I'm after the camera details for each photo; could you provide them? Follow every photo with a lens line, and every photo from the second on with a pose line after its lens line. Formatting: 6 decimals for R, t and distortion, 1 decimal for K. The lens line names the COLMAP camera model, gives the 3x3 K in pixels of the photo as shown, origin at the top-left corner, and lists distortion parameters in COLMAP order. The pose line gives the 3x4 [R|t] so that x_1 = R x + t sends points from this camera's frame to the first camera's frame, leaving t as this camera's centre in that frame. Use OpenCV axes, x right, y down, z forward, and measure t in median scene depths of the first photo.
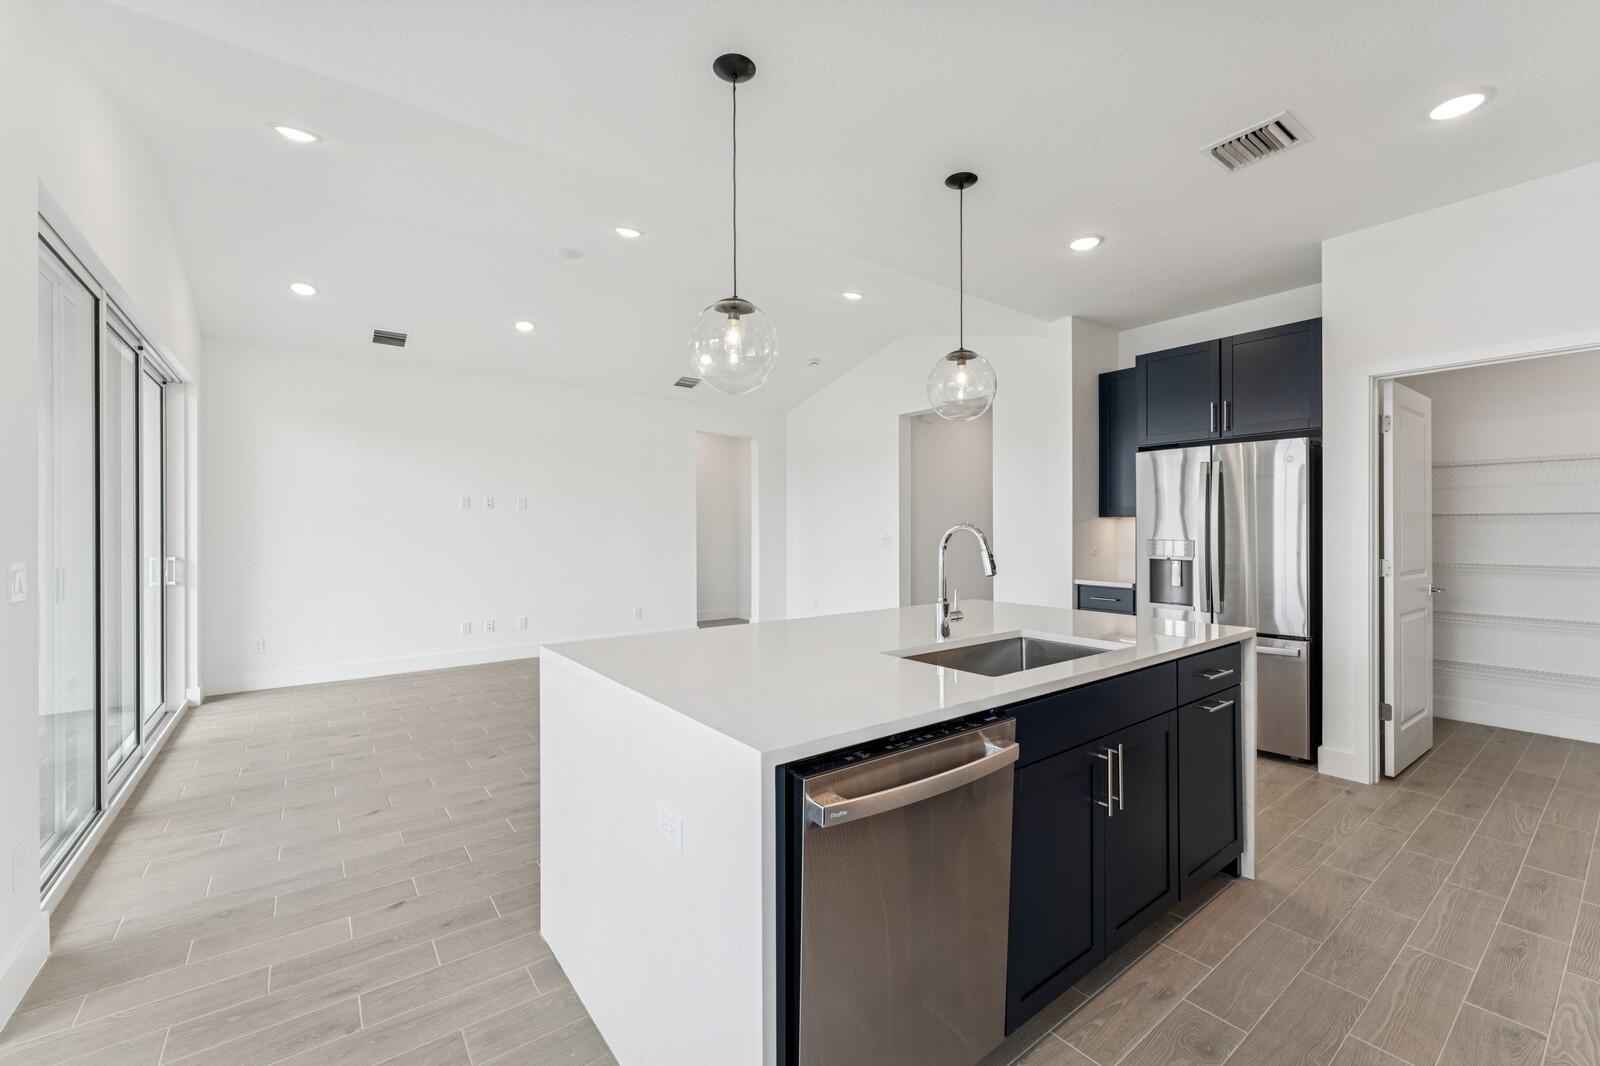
lens RADIAL K [[653.2, 0, 796.8], [0, 653.2, 530.5], [0, 0, 1]] dist [-0.000839, -0.000193]
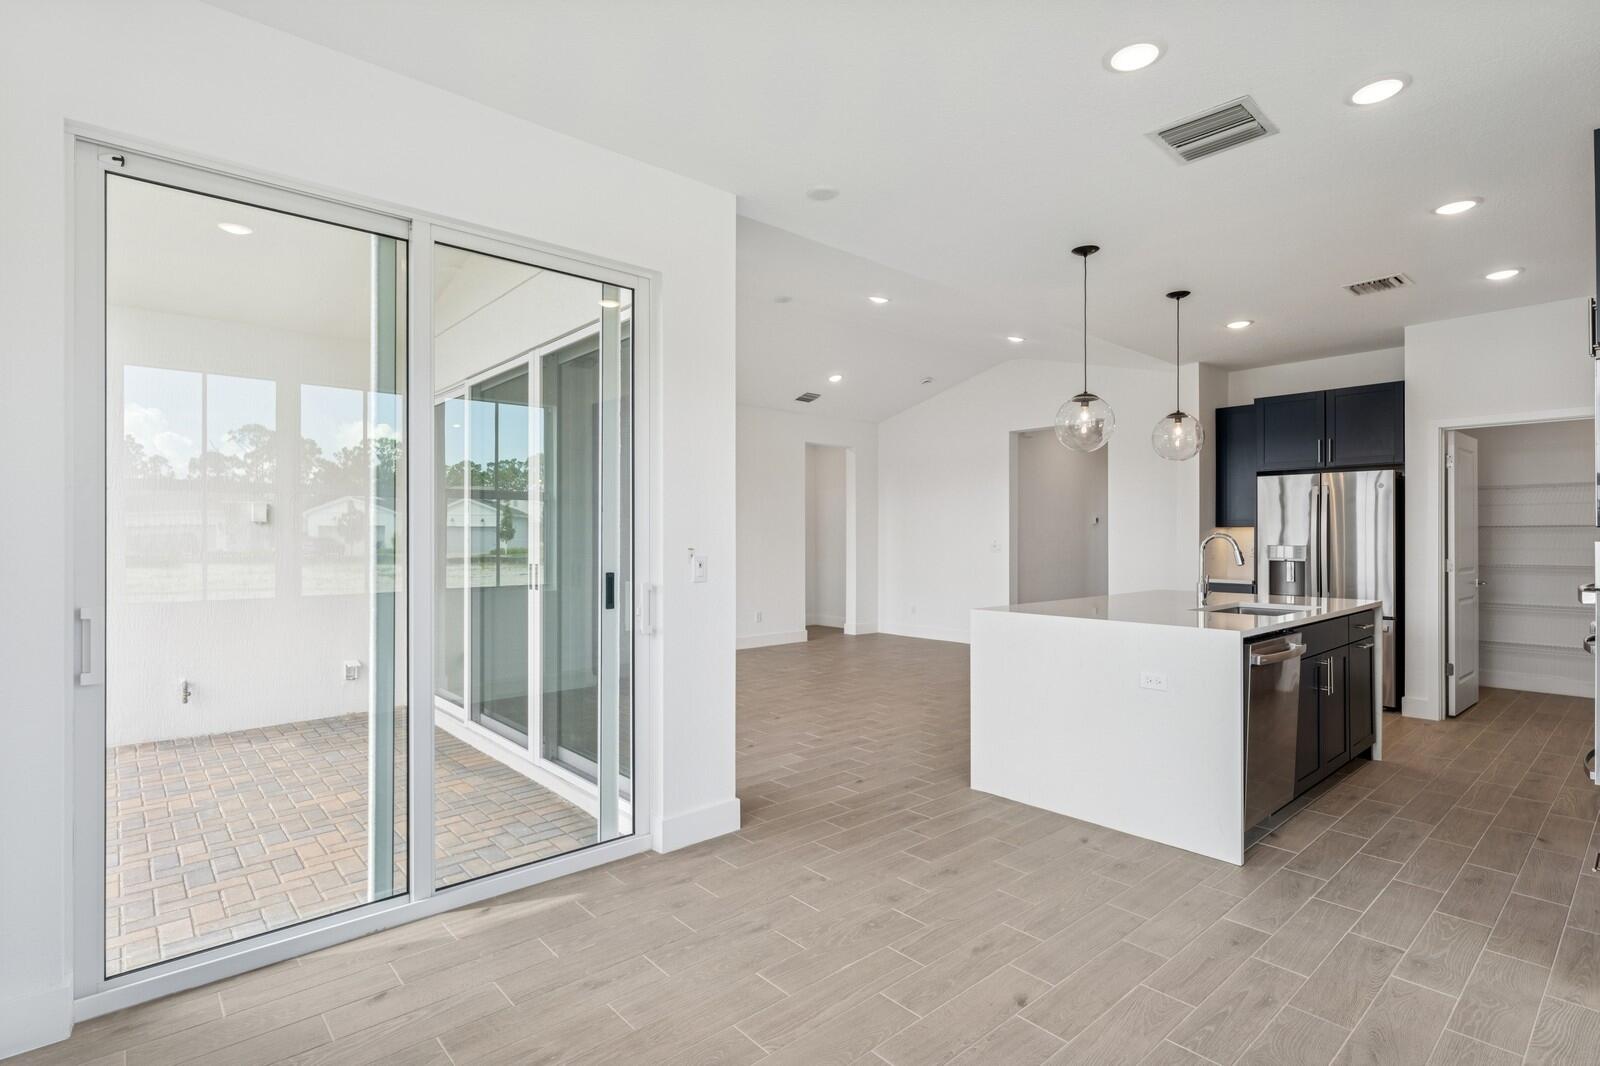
lens RADIAL K [[780.5, 0, 794.8], [0, 780.5, 537.6], [0, 0, 1]] dist [-0.001364, 0.000250]
pose [[0.997323, 0.001687, 0.073100, -0.585019], [-0.001559, 0.999997, -0.001798, 0.003177], [-0.073103, 0.001679, 0.997323, -0.531611]]
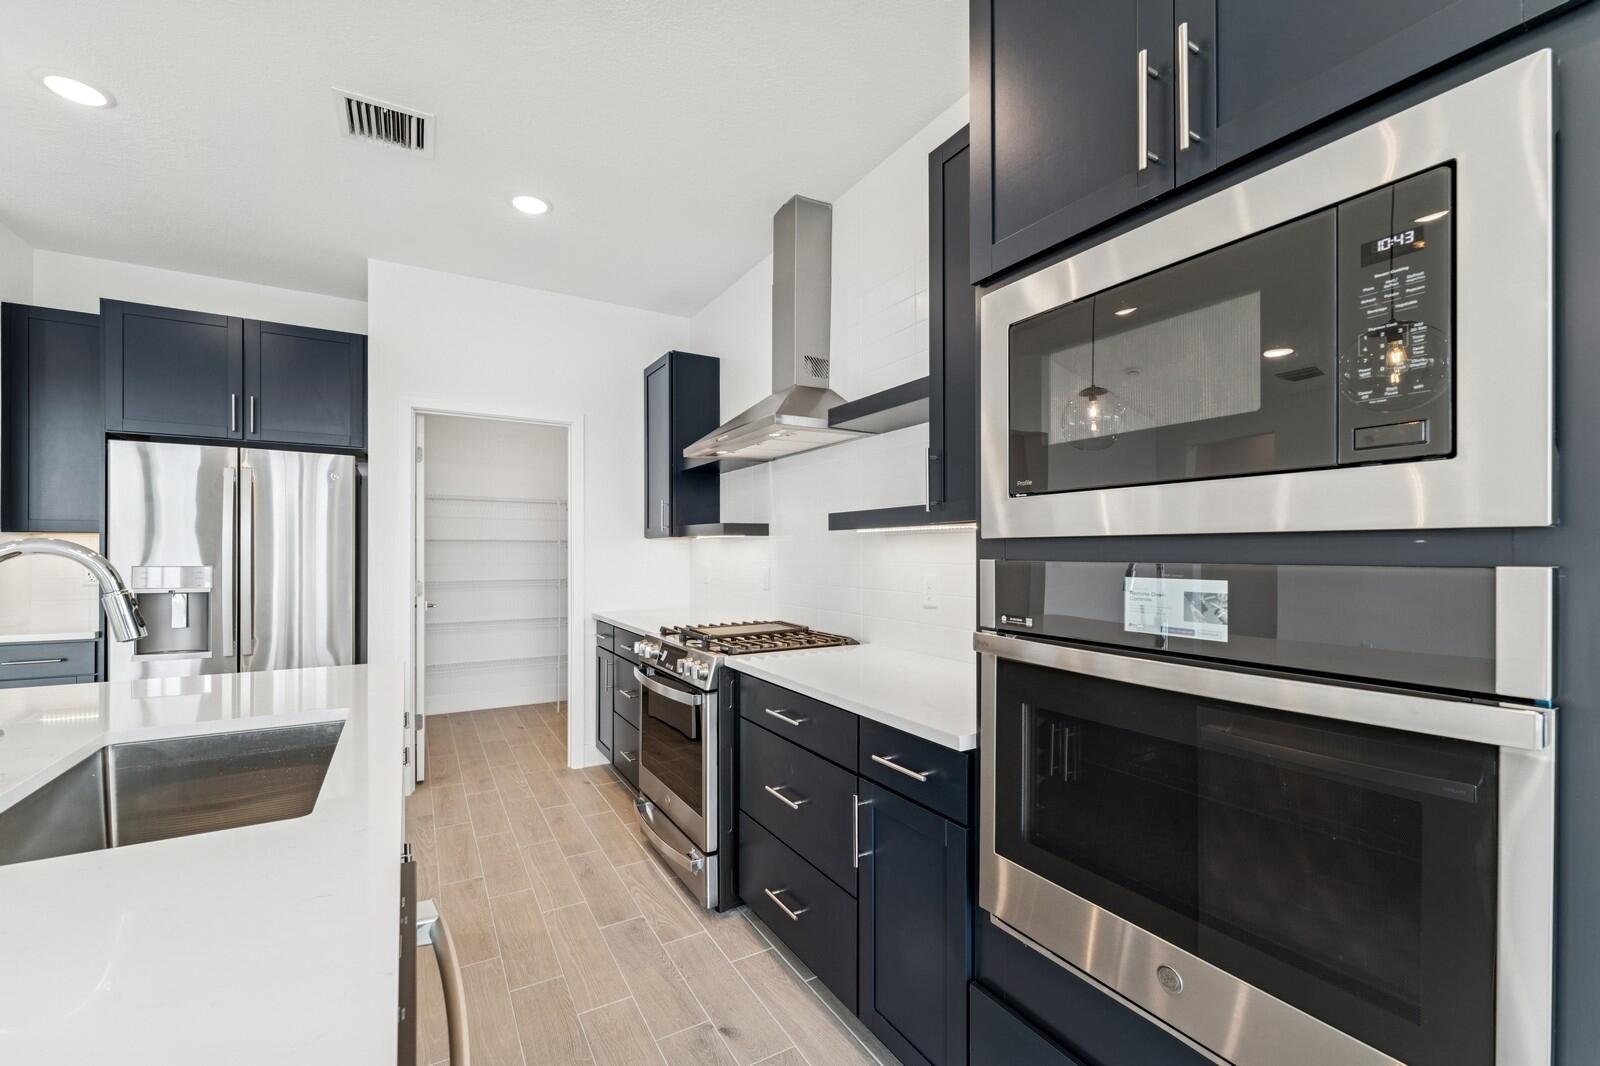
lens RADIAL K [[655.5, 0, 798.0], [0, 655.5, 552.2], [0, 0, 1]] dist [-0.001314, -0.000188]
pose [[0.112007, 0.003208, 0.993702, -0.099230], [-0.001627, 0.999994, -0.003044, -0.000126], [-0.993706, -0.001275, 0.112011, 0.247605]]
